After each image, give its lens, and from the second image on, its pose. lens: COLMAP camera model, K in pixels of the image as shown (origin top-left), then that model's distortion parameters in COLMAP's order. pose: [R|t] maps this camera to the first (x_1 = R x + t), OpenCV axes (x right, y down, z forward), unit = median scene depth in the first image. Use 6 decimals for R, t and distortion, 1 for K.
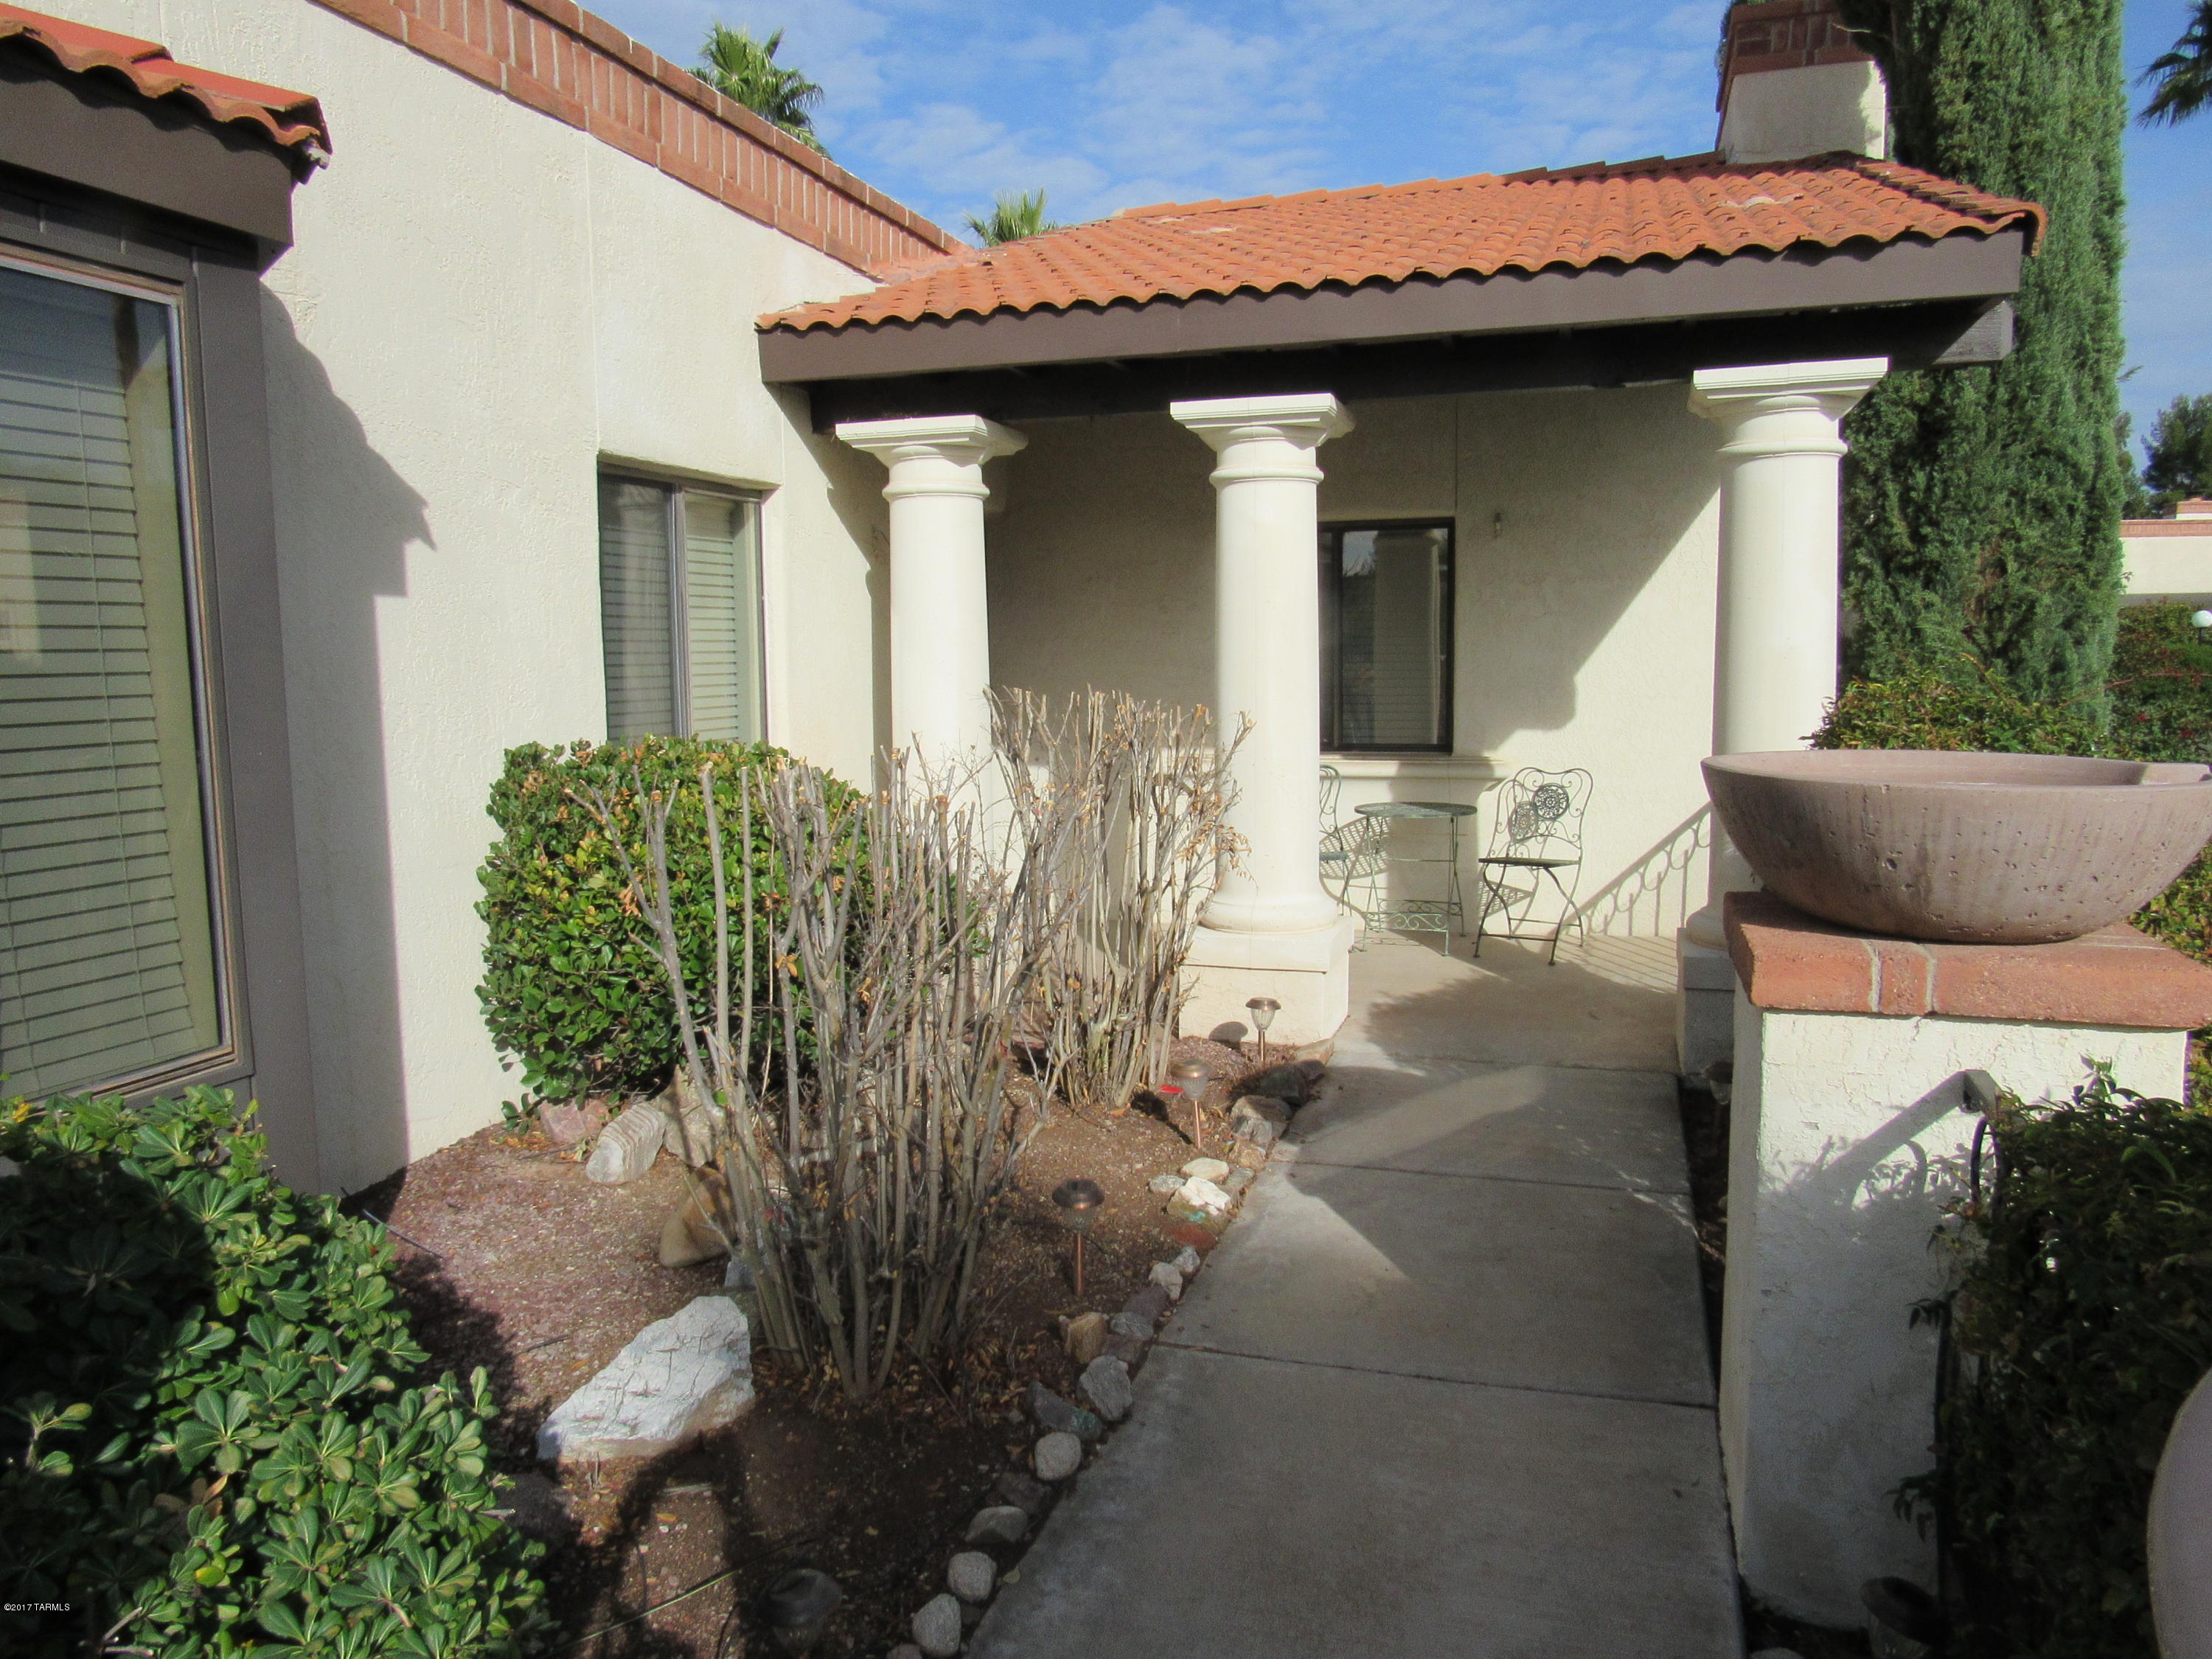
lens RADIAL K [[1570.6, 0, 1107.1], [0, 1570.6, 828.2], [0, 0, 1]] dist [-0.026820, 0.001303]
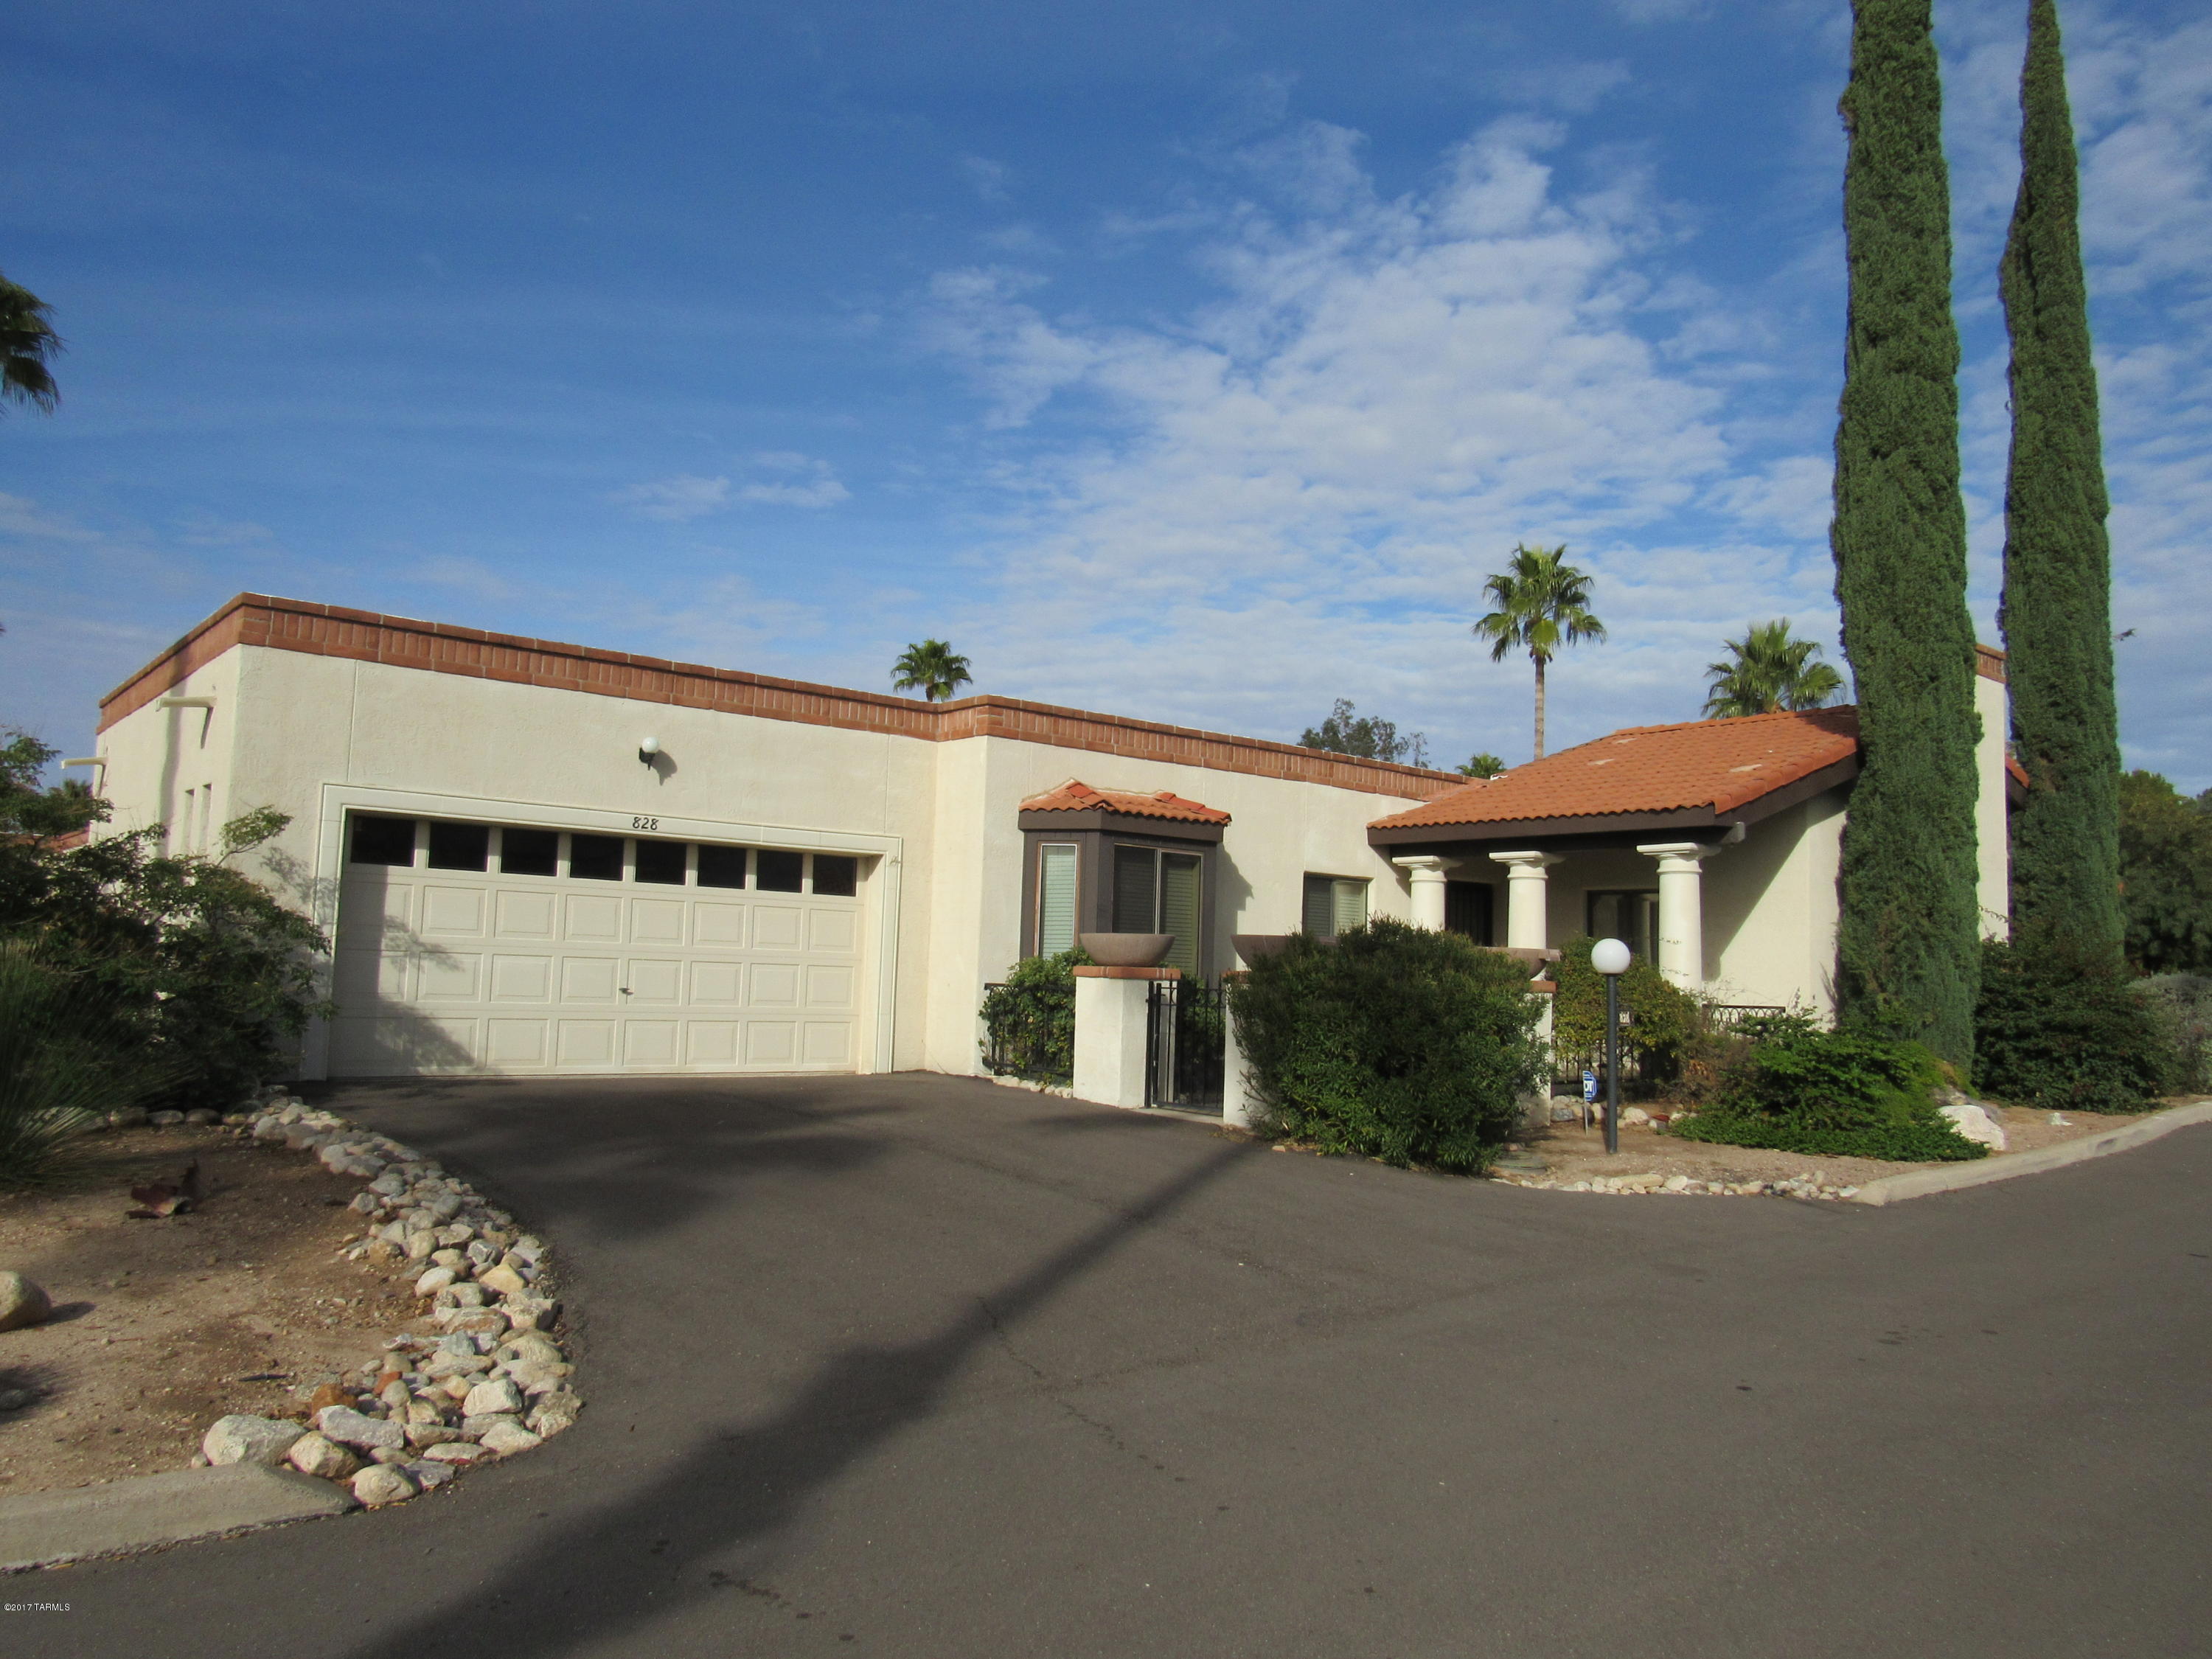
lens RADIAL K [[1570.6, 0, 1107.2], [0, 1570.6, 826.9], [0, 0, 1]] dist [-0.026820, 0.001303]
pose [[0.846423, -0.011980, -0.532376, 0.941592], [-0.103148, 0.977124, -0.185984, 0.287630], [0.522425, 0.212334, 0.825824, -1.721190]]
